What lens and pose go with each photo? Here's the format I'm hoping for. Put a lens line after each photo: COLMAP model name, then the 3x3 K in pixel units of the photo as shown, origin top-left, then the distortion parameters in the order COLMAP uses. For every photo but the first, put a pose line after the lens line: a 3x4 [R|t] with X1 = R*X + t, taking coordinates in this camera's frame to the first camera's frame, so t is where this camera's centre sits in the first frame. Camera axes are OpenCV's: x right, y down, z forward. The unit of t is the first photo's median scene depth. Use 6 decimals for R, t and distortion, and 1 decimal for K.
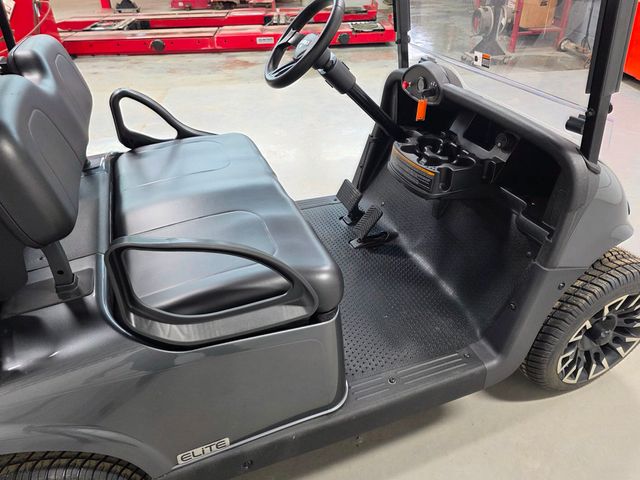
lens RADIAL K [[467.5, 0, 321.3], [0, 467.5, 236.0], [0, 0, 1]] dist [0.051665, -0.047932]
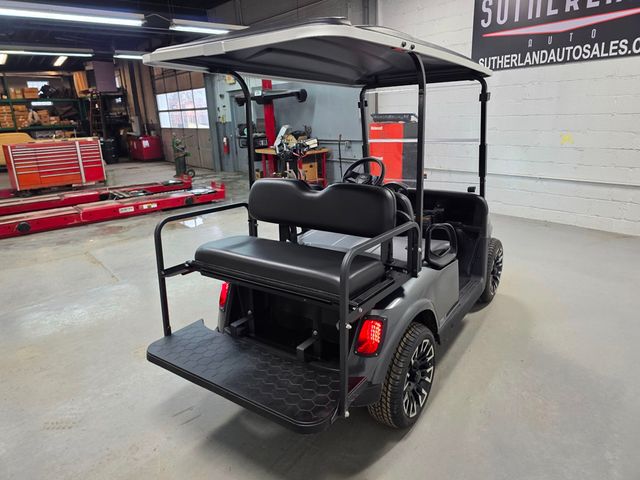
lens RADIAL K [[429.8, 0, 318.8], [0, 429.8, 233.1], [0, 0, 1]] dist [0.064238, -0.056301]
pose [[0.822759, -0.164061, 0.544199, -0.339509], [0.330846, 0.916758, -0.223820, 0.058086], [-0.462178, 0.364195, 0.808550, -0.120633]]
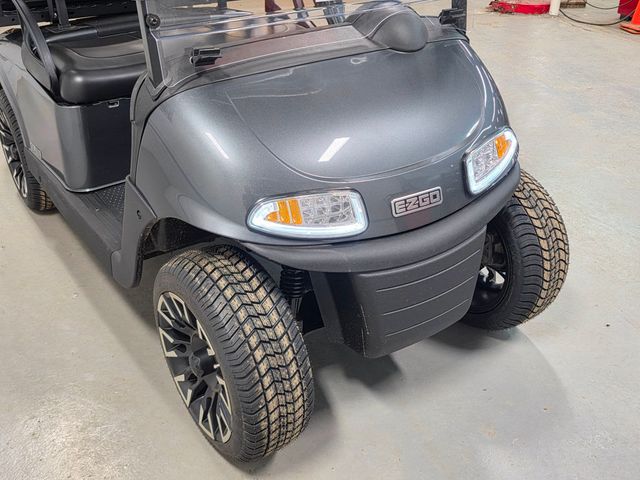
lens RADIAL K [[654.3, 0, 318.5], [0, 654.3, 243.4], [0, 0, 1]] dist [0.067291, -0.020567]
pose [[0.247200, 0.504987, -0.826970, 0.345232], [-0.535090, 0.782666, 0.317982, -0.090506], [0.807819, 0.363898, 0.463689, 0.148441]]
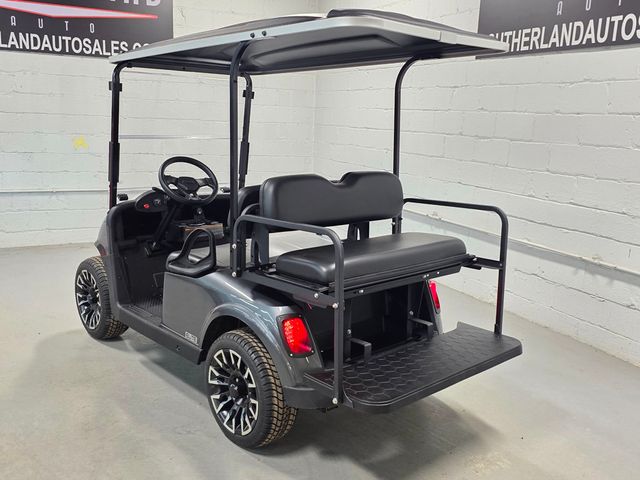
lens RADIAL K [[607.7, 0, 322.0], [0, 607.7, 234.7], [0, 0, 1]] dist [0.091923, -0.121414]
pose [[-0.375827, -0.169183, 0.911115, -0.572344], [0.487285, 0.800213, 0.349590, -0.194843], [-0.788231, 0.575358, -0.218301, 0.294117]]
